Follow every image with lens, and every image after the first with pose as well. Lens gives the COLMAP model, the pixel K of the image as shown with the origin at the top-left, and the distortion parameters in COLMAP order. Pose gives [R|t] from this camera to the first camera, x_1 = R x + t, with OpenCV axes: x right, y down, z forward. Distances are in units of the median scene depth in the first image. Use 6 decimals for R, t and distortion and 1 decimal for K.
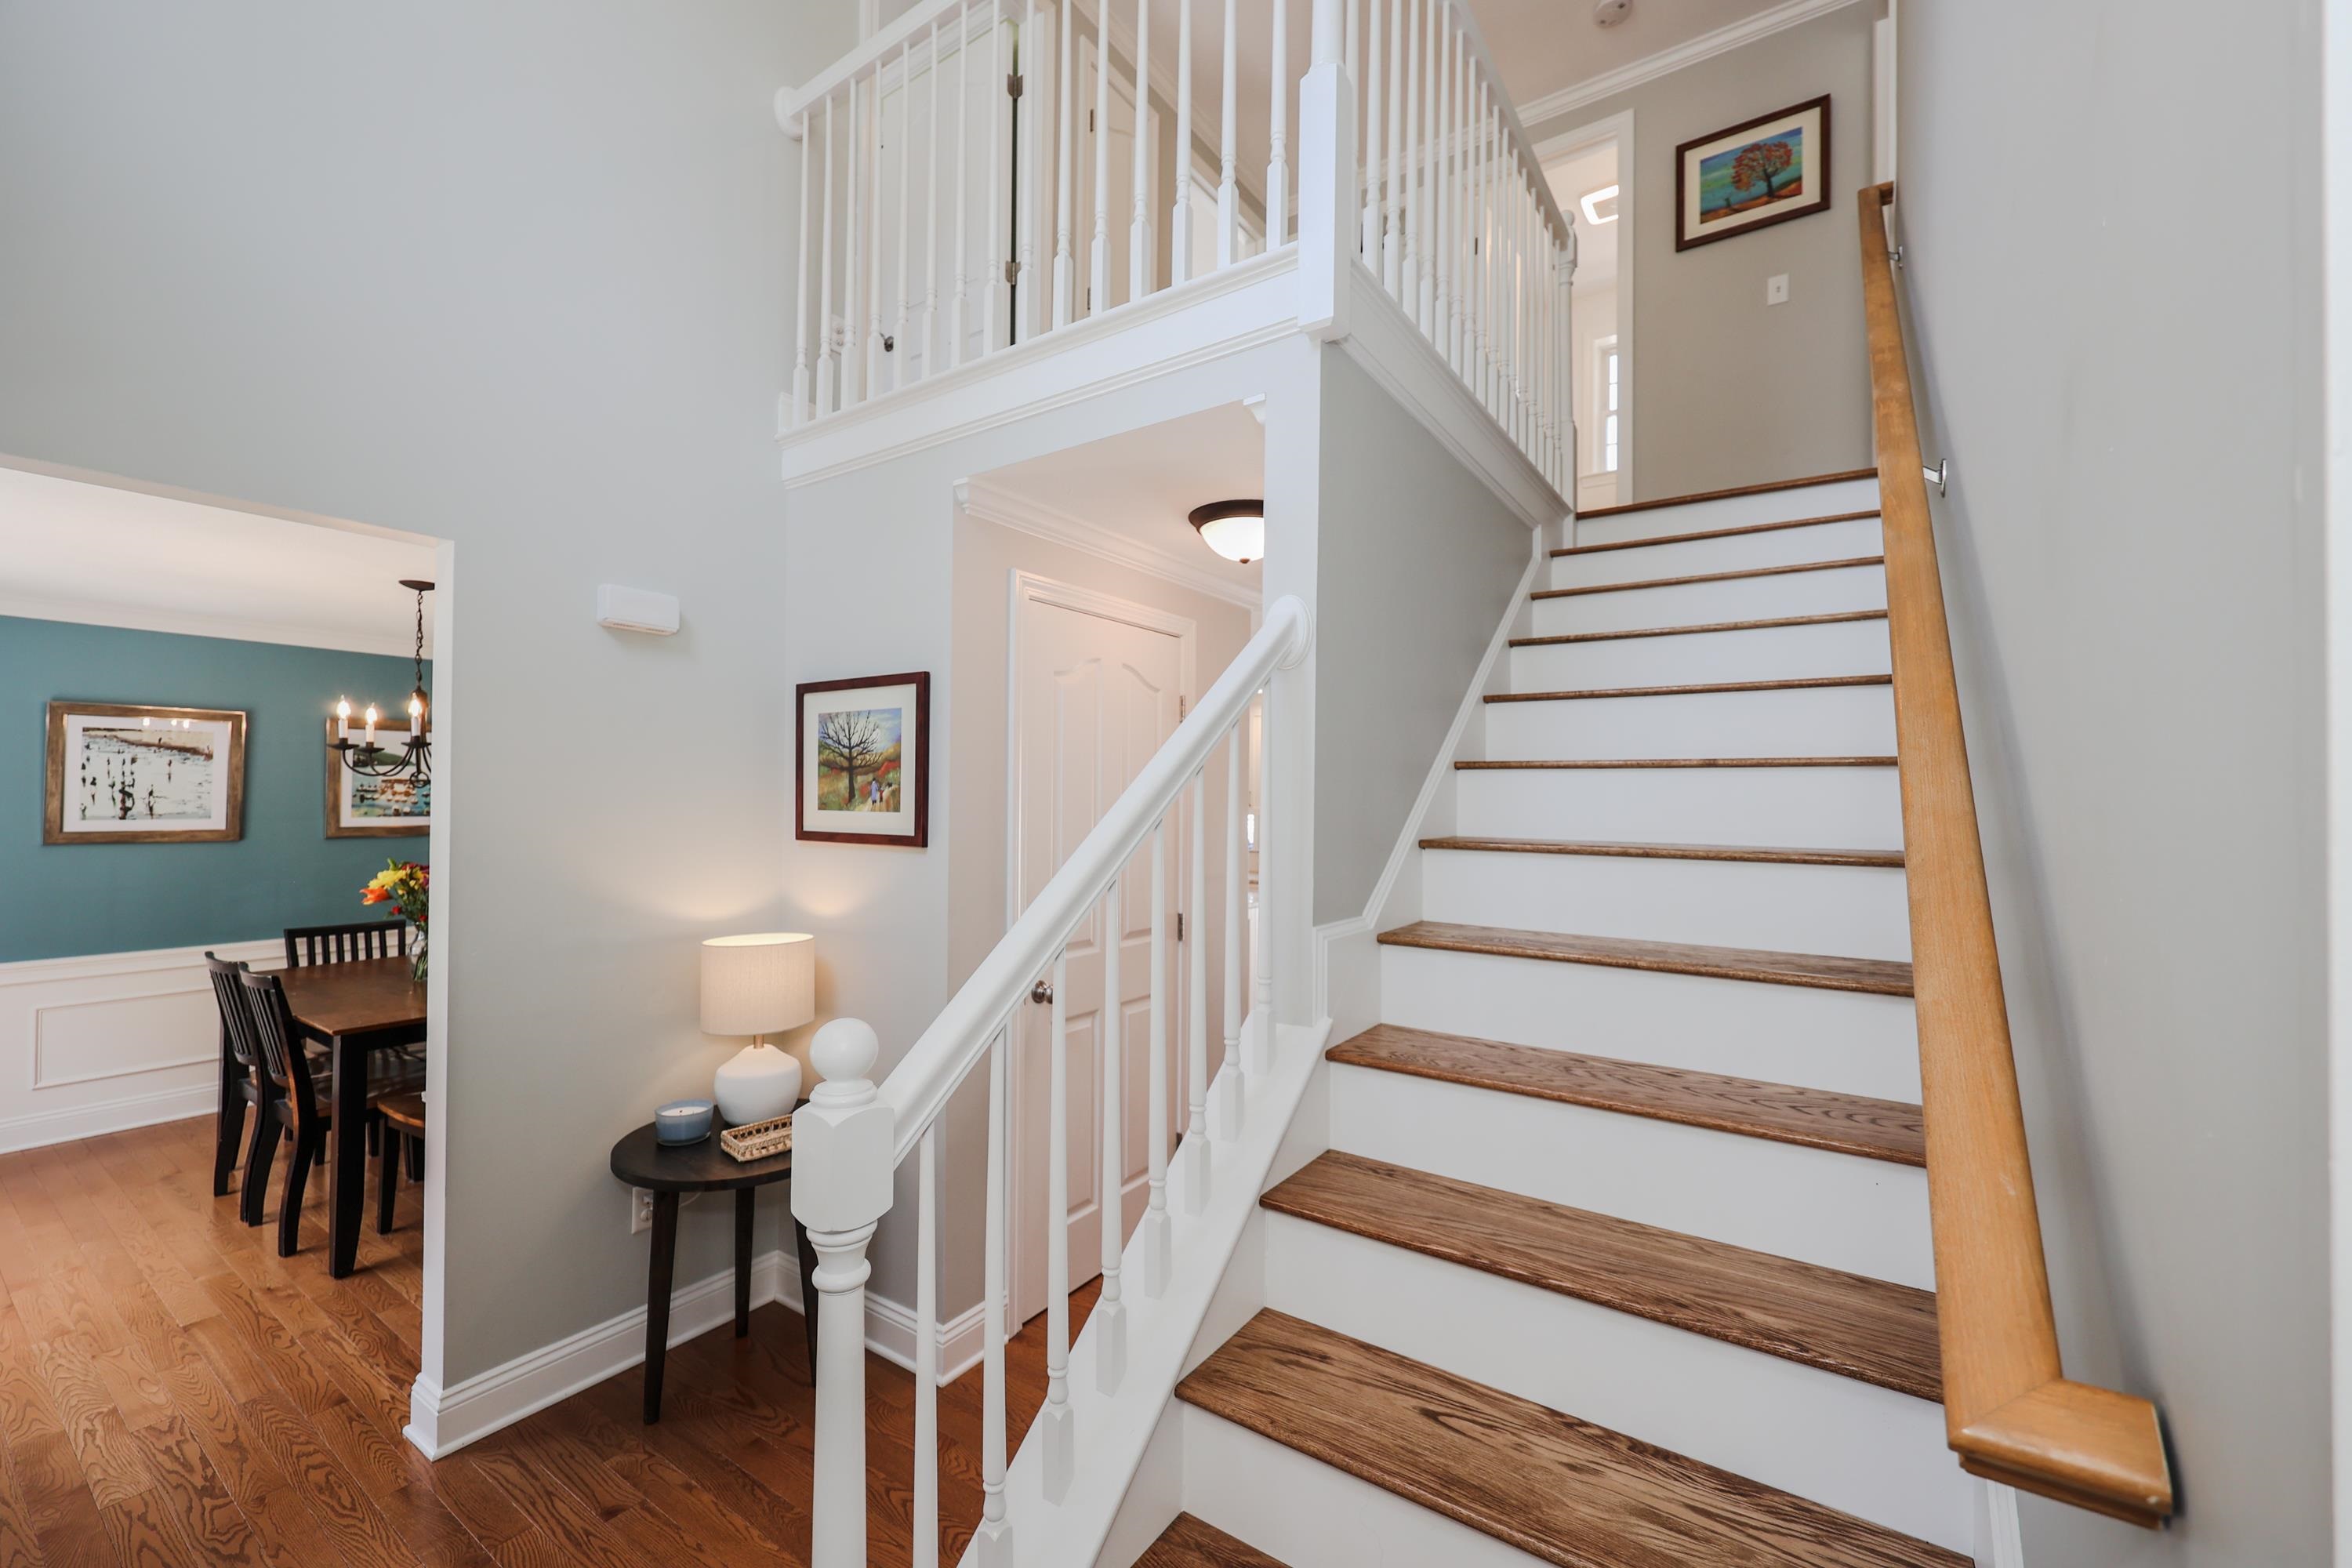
lens RADIAL K [[965.3, 0, 1180.1], [0, 965.3, 782.0], [0, 0, 1]] dist [0.008756, -0.001019]
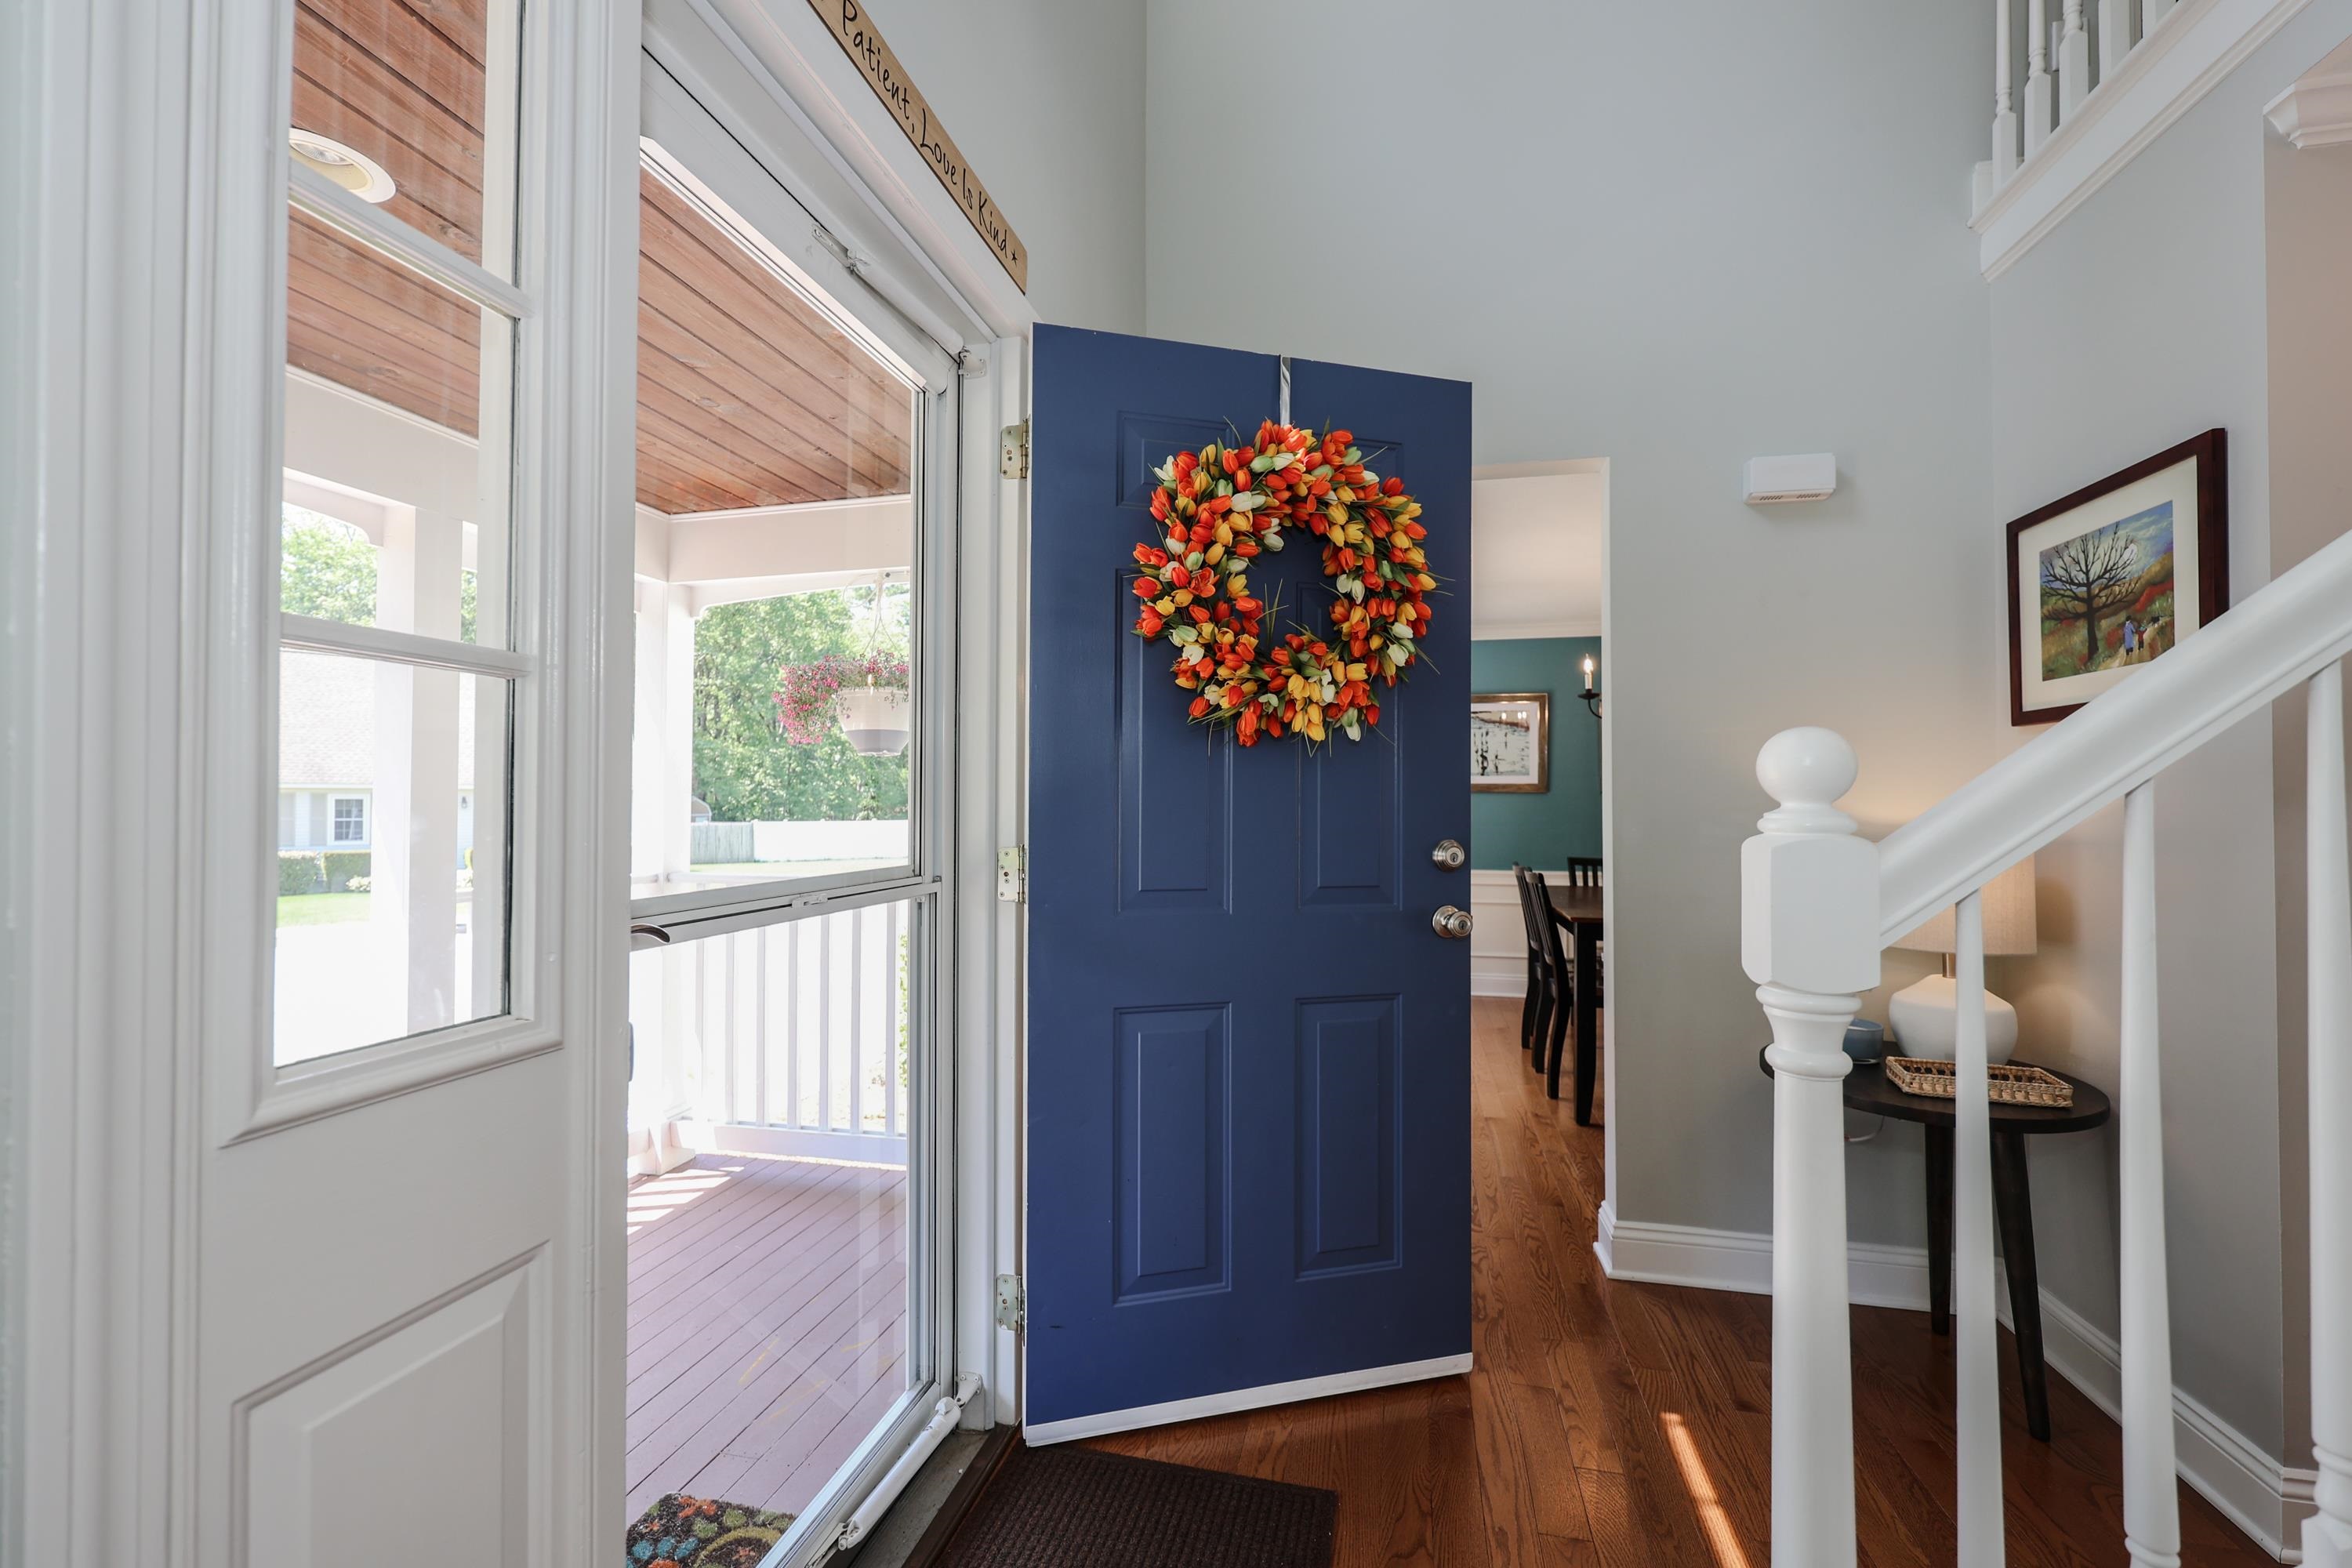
lens RADIAL K [[965.3, 0, 1182.9], [0, 965.3, 800.6], [0, 0, 1]] dist [0.008756, -0.001019]
pose [[0.358150, -0.027278, -0.933265, 0.087673], [0.004032, 0.999609, -0.027670, 0.142693], [0.933655, 0.006147, 0.358120, 0.113676]]
